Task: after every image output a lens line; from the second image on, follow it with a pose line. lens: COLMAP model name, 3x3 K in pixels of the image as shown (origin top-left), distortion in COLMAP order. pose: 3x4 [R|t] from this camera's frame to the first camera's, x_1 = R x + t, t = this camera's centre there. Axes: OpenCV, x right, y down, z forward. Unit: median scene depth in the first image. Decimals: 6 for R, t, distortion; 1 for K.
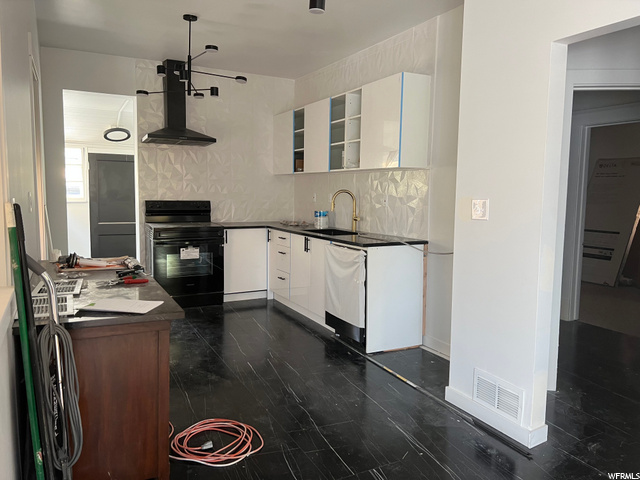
lens RADIAL K [[488.4, 0, 321.0], [0, 488.4, 239.7], [0, 0, 1]] dist [0.039808, -0.009942]
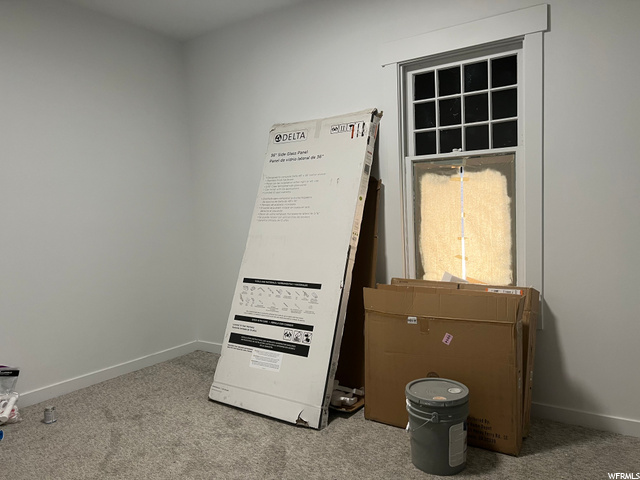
lens RADIAL K [[488.4, 0, 318.8], [0, 488.4, 241.4], [0, 0, 1]] dist [0.039808, -0.009942]
pose [[0.882975, -0.083082, 0.462009, 0.408755], [0.096359, 0.995333, -0.005169, -0.049532], [-0.459424, 0.049083, 0.886860, 0.622554]]
